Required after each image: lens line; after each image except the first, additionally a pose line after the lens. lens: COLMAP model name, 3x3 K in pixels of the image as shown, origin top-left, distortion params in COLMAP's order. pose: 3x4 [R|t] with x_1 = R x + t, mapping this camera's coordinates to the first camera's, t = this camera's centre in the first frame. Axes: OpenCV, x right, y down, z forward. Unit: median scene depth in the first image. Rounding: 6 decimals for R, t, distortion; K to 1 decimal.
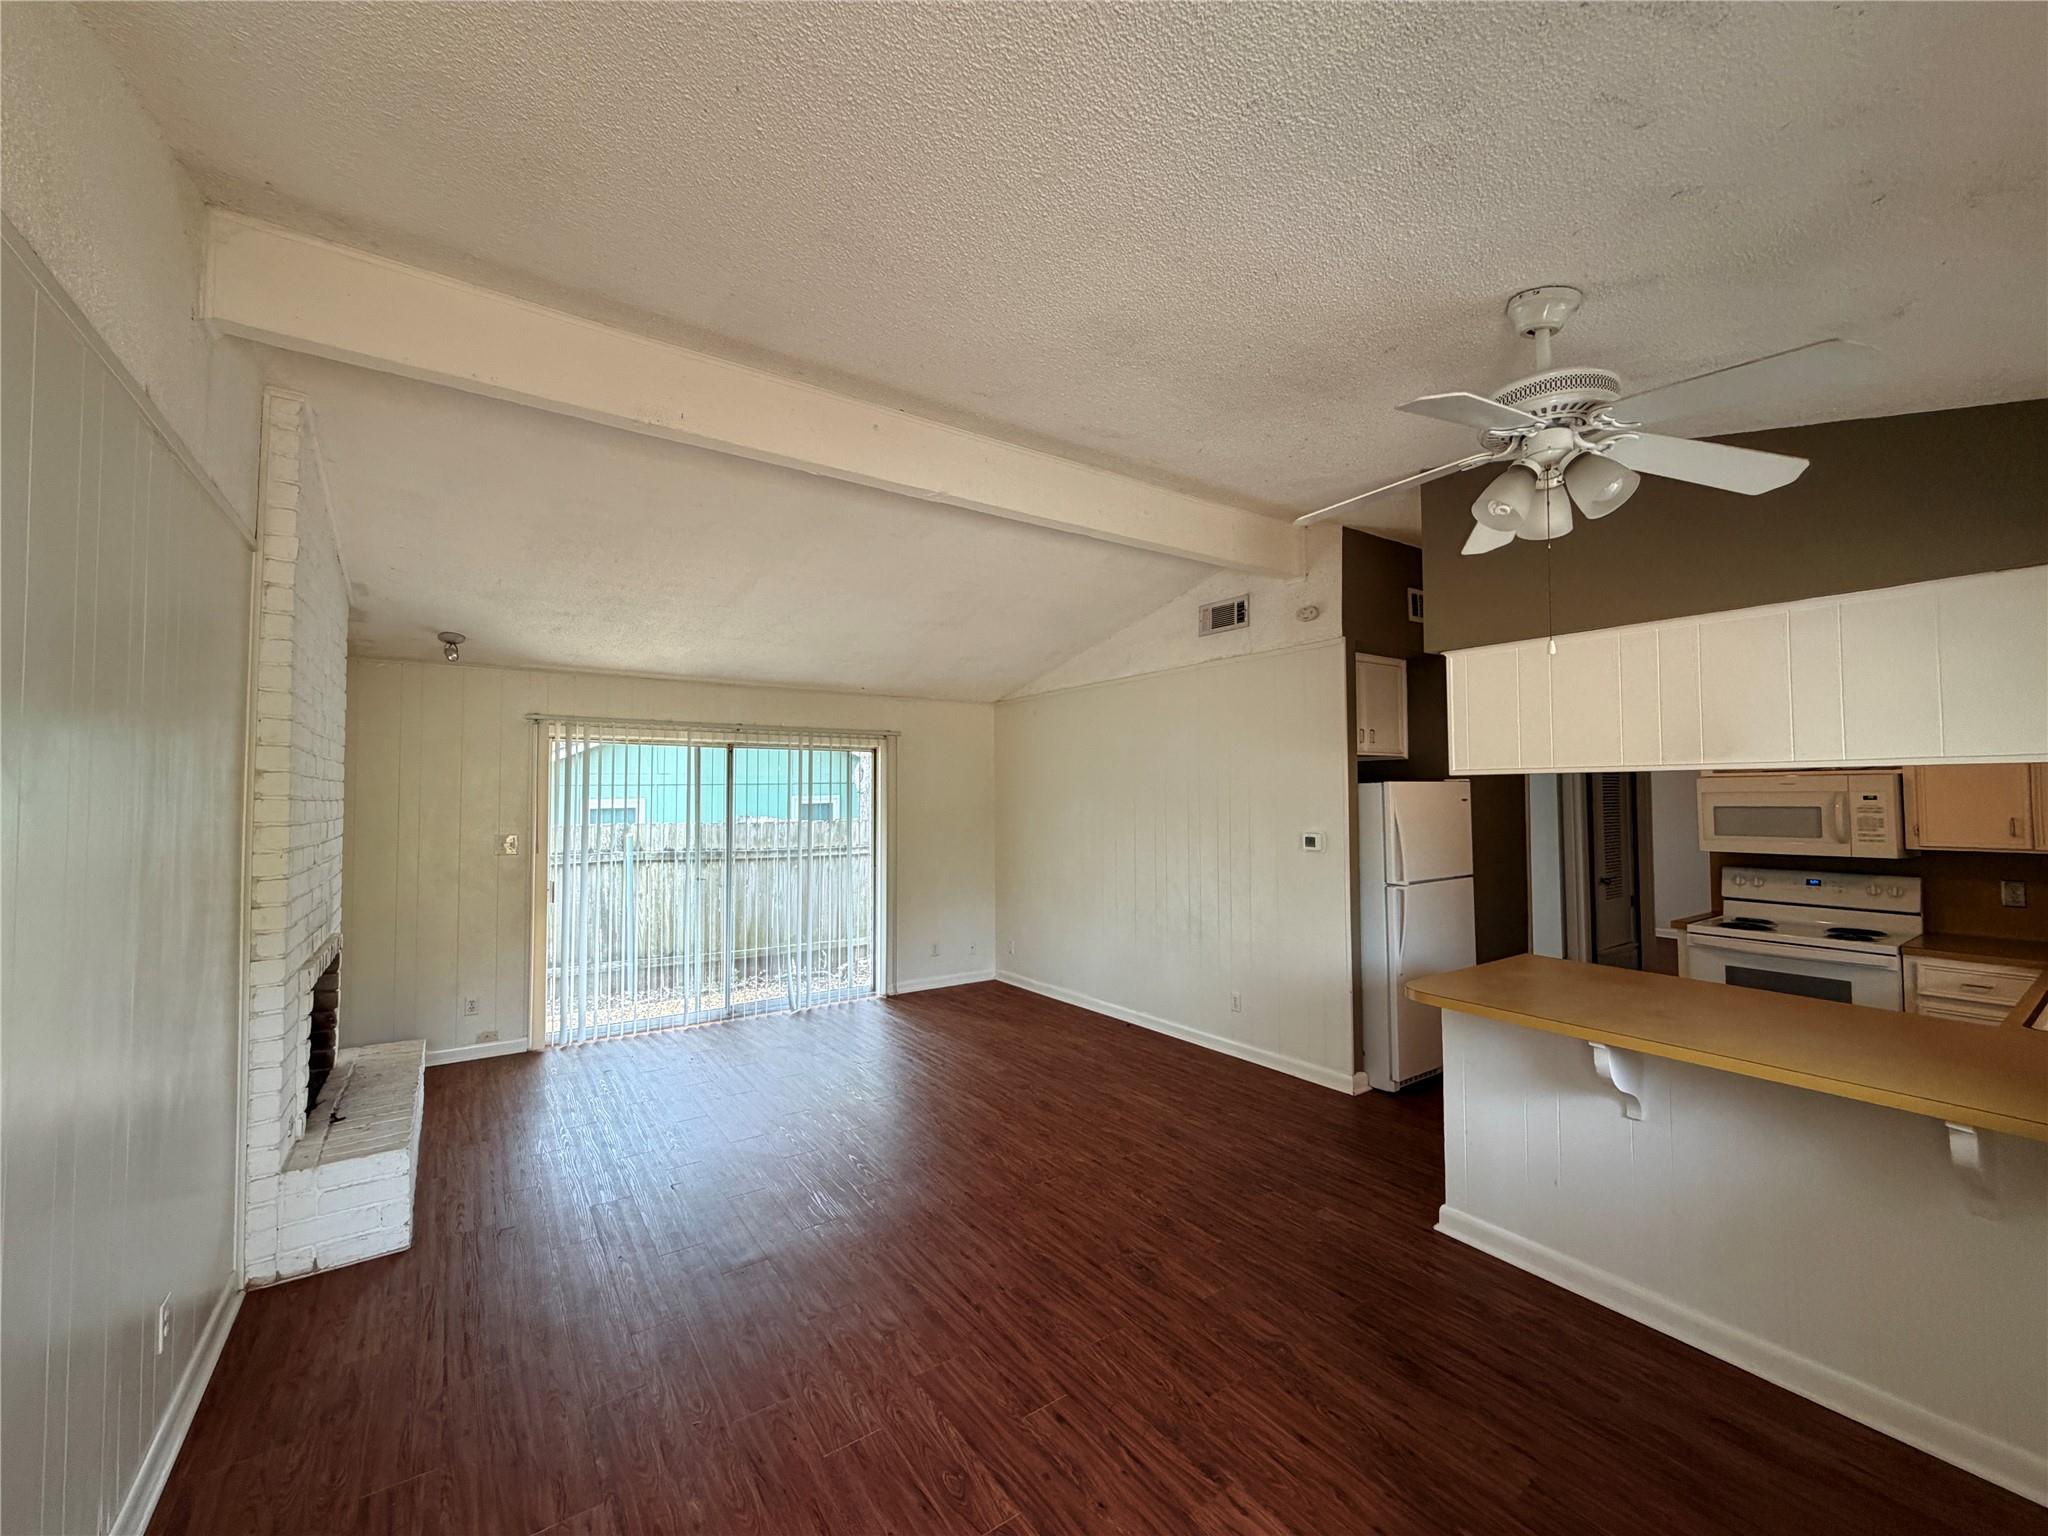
lens RADIAL K [[828.8, 0, 1019.7], [0, 828.8, 771.2], [0, 0, 1]] dist [-0.000930, 0.000273]
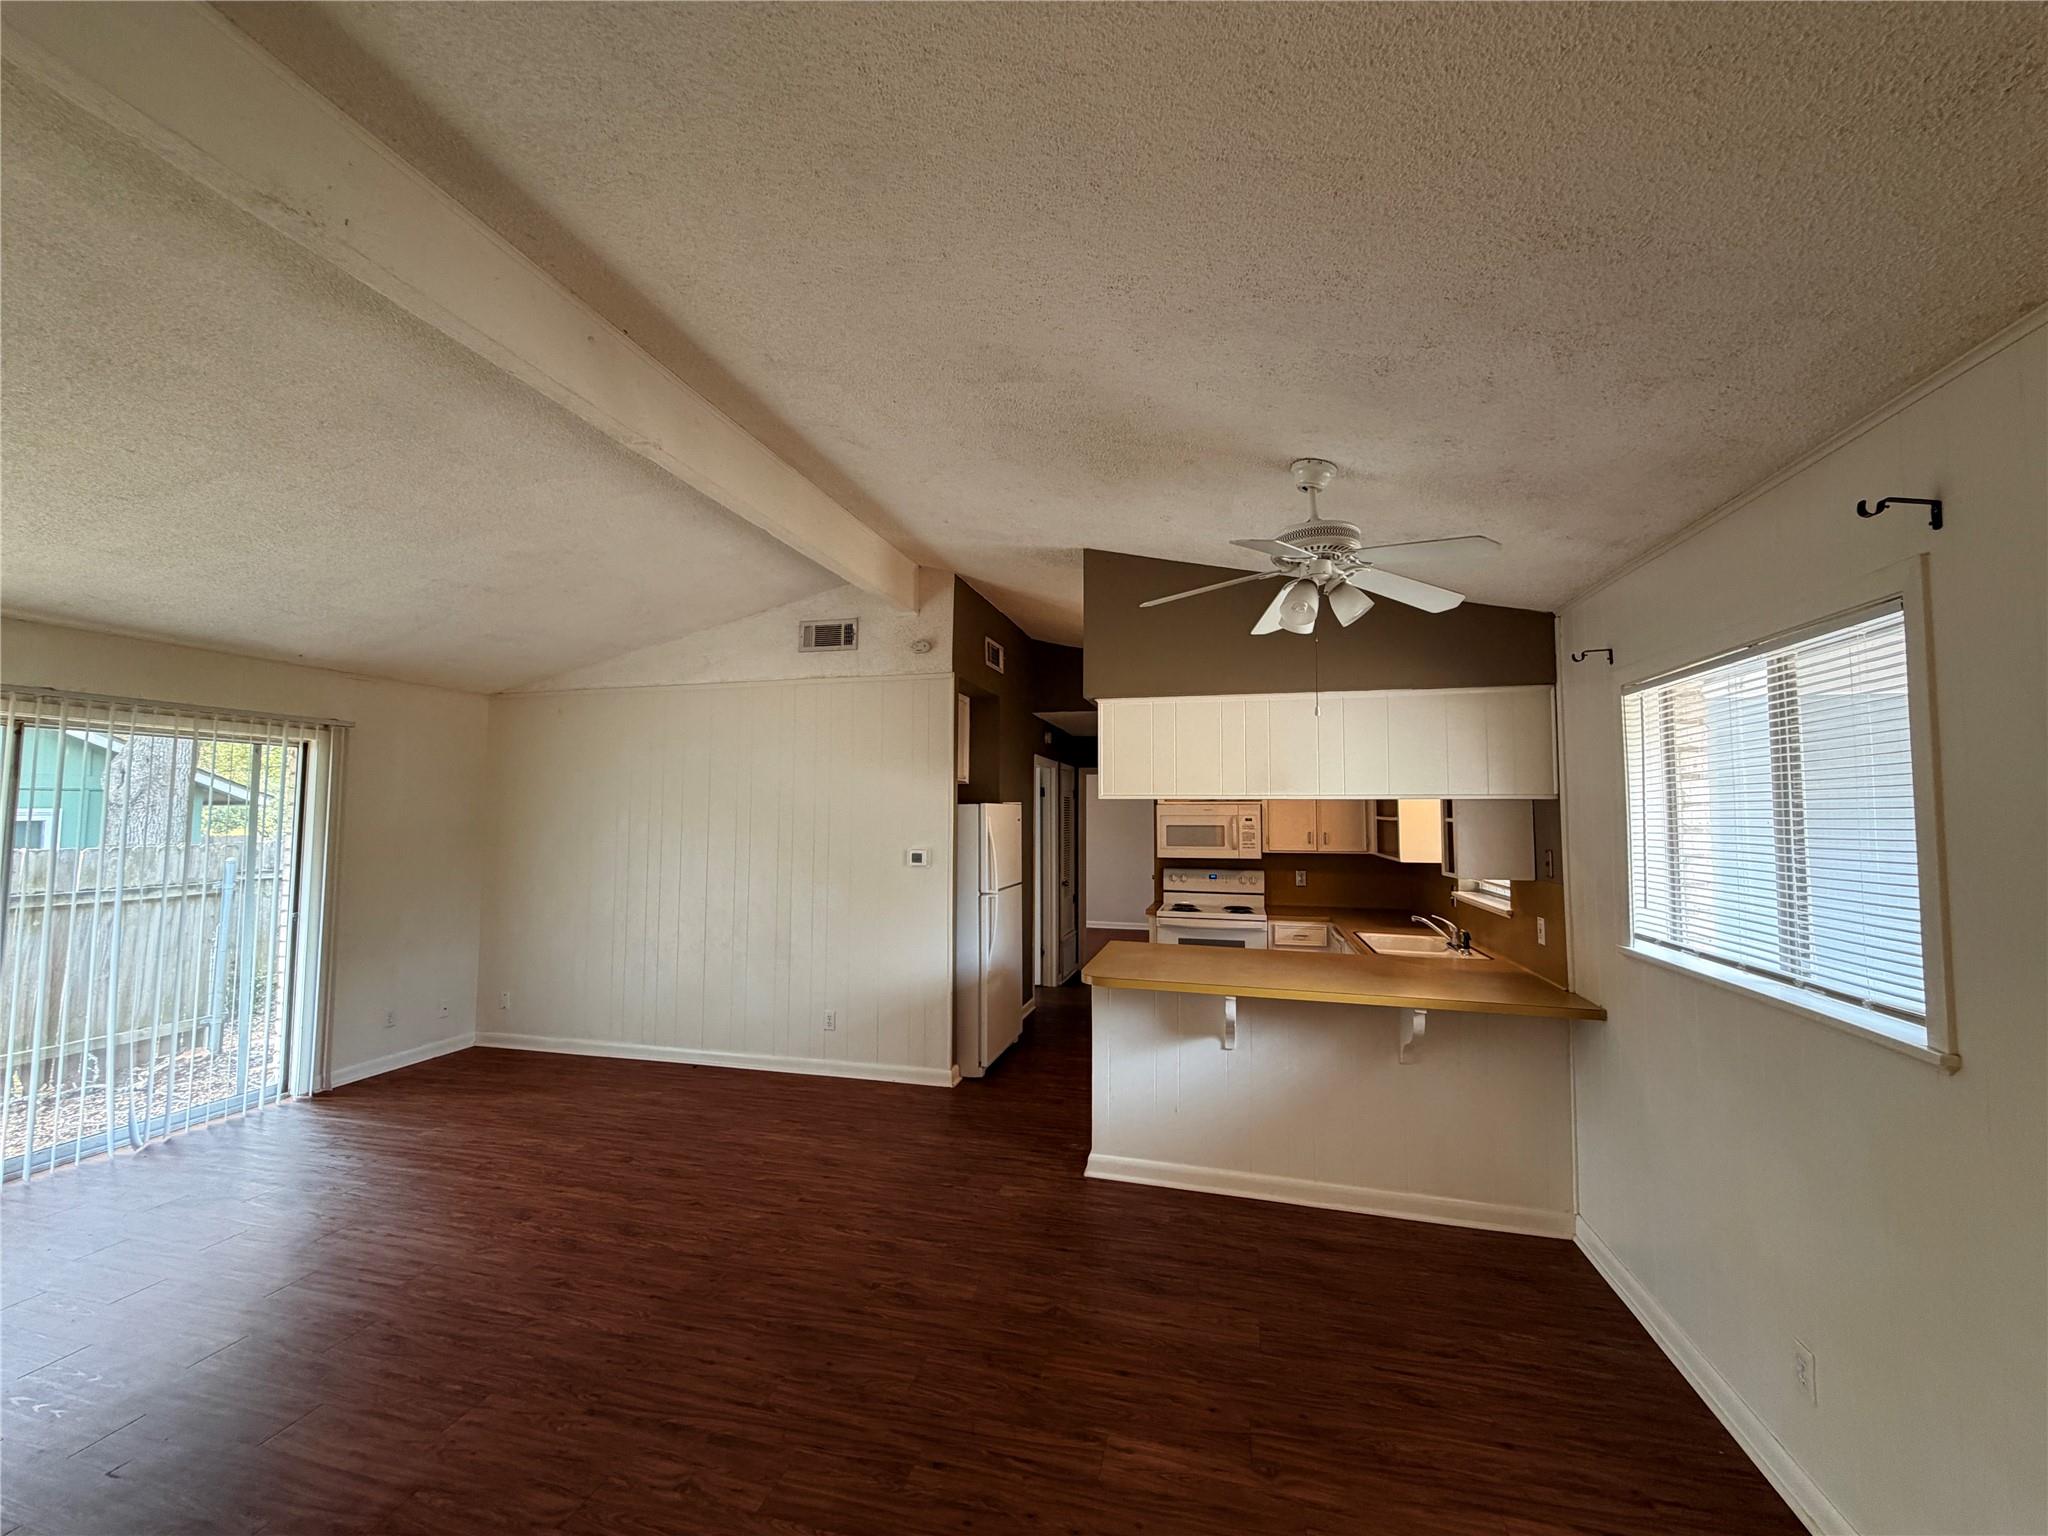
lens RADIAL K [[828.8, 0, 1019.7], [0, 828.8, 771.2], [0, 0, 1]] dist [-0.000930, 0.000273]
pose [[0.752435, 0.043708, 0.657215, -0.271373], [-0.027563, 0.999011, -0.034883, 0.007132], [-0.658090, 0.008133, 0.752895, 0.107330]]
